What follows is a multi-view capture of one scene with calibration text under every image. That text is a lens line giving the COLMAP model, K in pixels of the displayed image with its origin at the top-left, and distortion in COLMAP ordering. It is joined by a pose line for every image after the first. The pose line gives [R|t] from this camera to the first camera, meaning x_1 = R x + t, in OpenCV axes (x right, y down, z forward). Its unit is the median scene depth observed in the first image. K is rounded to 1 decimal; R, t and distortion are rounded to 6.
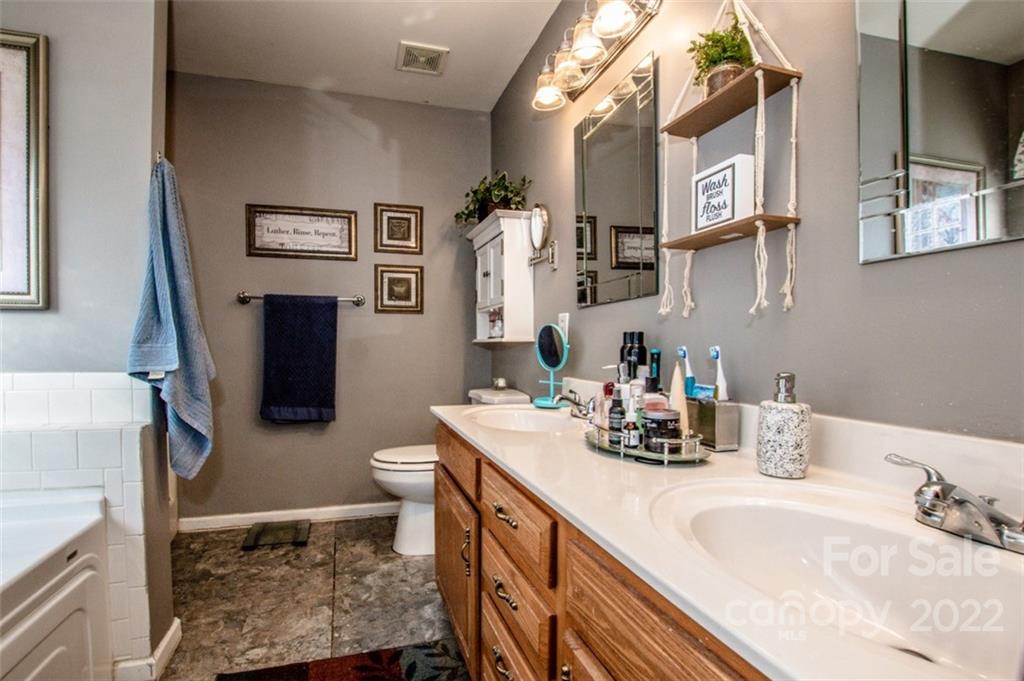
lens RADIAL K [[563.2, 0, 512.0], [0, 563.2, 340.5], [0, 0, 1]] dist [0.000144, -0.000019]
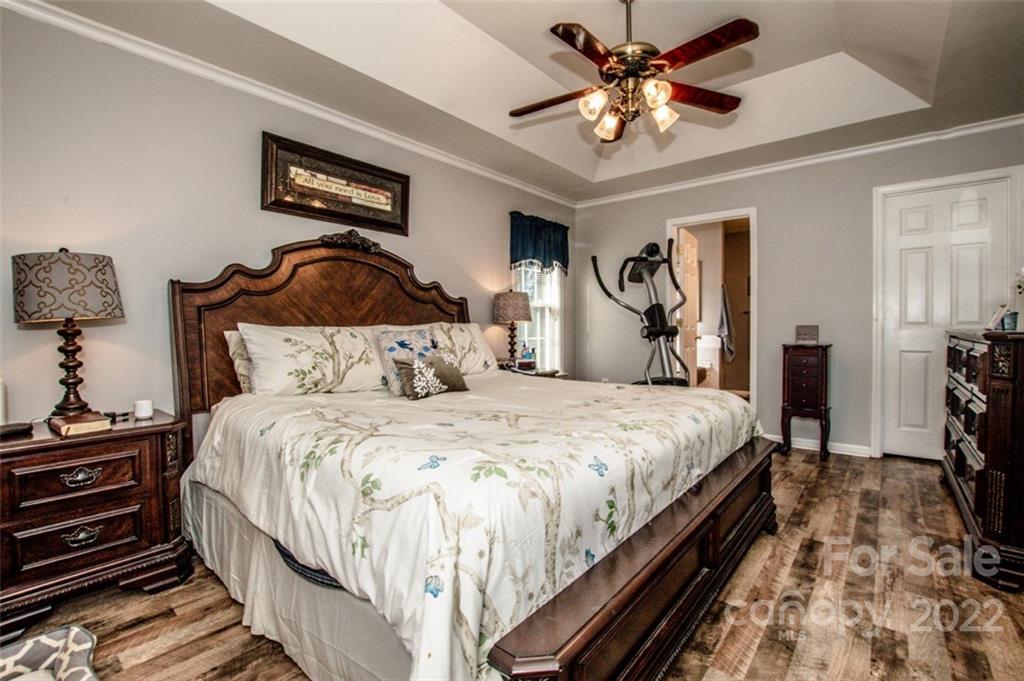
lens RADIAL K [[452.9, 0, 512.0], [0, 452.9, 340.5], [0, 0, 1]] dist [0.000183, 0.000004]
pose [[0.541195, 0.018664, -0.840690, 1.337072], [0.007670, 0.999602, 0.027130, -0.010379], [0.840862, -0.021131, 0.540837, -2.110253]]
